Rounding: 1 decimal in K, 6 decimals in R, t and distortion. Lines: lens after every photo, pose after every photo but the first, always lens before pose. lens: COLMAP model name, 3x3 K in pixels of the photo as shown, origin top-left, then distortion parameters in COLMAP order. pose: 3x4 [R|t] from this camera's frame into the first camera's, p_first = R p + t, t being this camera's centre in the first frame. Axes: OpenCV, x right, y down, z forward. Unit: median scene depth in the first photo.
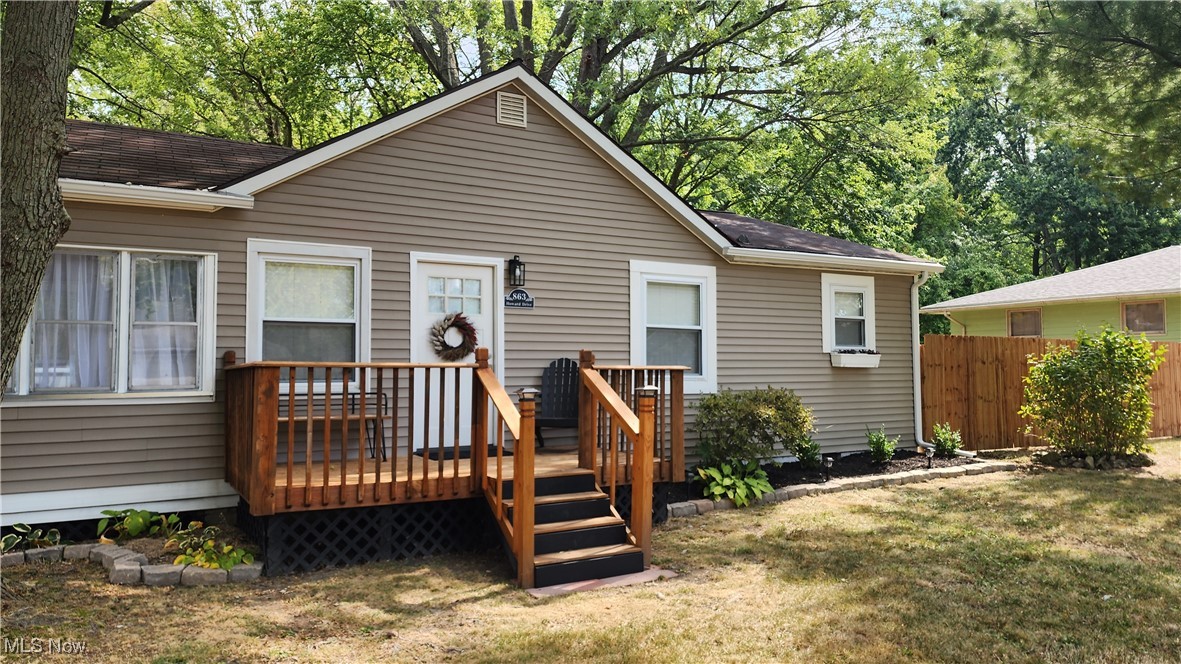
lens RADIAL K [[781.3, 0, 590.5], [0, 781.3, 338.8], [0, 0, 1]] dist [0.098528, -0.109645]
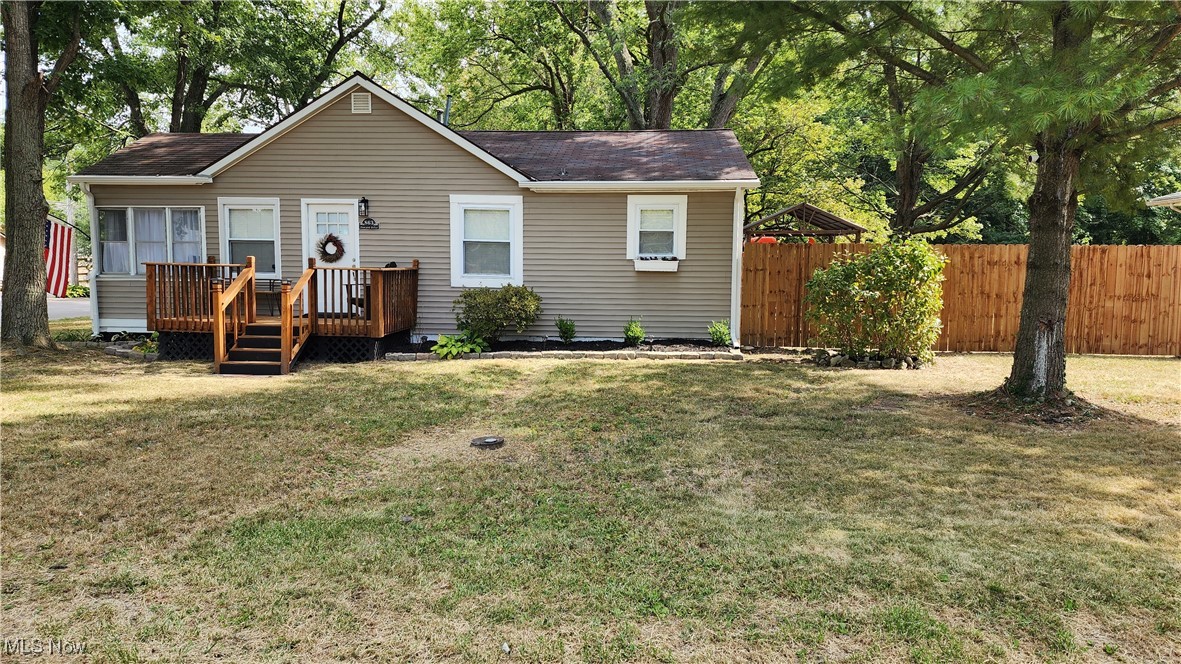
lens RADIAL K [[781.3, 0, 590.5], [0, 781.3, 338.8], [0, 0, 1]] dist [0.098528, -0.109645]
pose [[0.828779, 0.066956, -0.555555, 1.203959], [0.008679, 0.991158, 0.132403, -0.028417], [0.559508, -0.114555, 0.820870, -0.102046]]
